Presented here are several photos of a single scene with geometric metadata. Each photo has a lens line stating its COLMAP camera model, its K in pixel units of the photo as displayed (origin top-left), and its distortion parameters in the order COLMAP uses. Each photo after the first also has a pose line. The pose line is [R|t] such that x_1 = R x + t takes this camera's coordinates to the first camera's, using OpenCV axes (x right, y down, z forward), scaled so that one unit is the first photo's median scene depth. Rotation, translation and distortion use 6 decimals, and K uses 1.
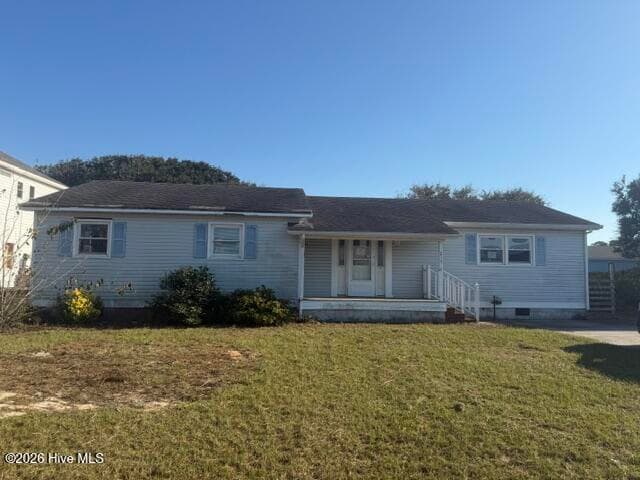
lens RADIAL K [[482.9, 0, 316.4], [0, 482.9, 231.7], [0, 0, 1]] dist [0.106661, -0.140701]
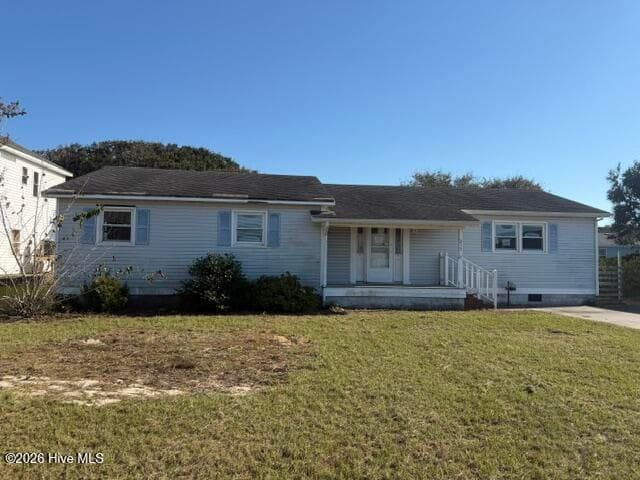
lens RADIAL K [[482.9, 0, 316.4], [0, 482.9, 231.7], [0, 0, 1]] dist [0.106661, -0.140701]
pose [[0.999486, 0.000866, 0.032057, -0.078505], [-0.001787, 0.999587, 0.028694, -0.003607], [-0.032019, -0.028736, 0.999074, -0.008617]]
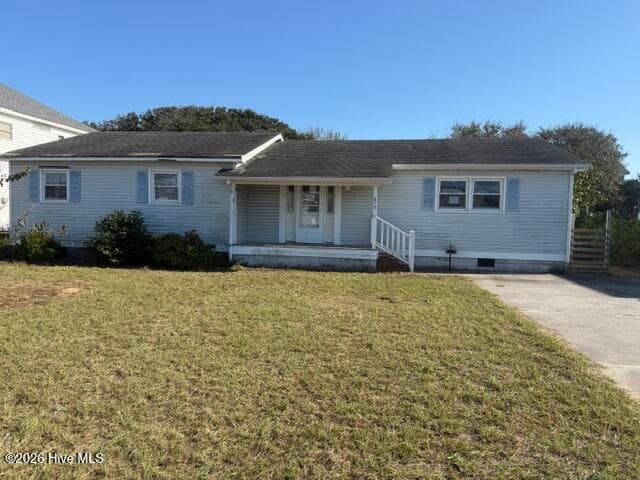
lens RADIAL K [[493.7, 0, 320.0], [0, 493.7, 240.0], [0, 0, 1]] dist [0.110626, -0.157491]
pose [[0.968175, 0.016811, -0.249709, 0.395091], [0.013160, 0.992942, 0.117869, 0.010178], [0.249928, -0.117404, 0.961120, 0.046257]]
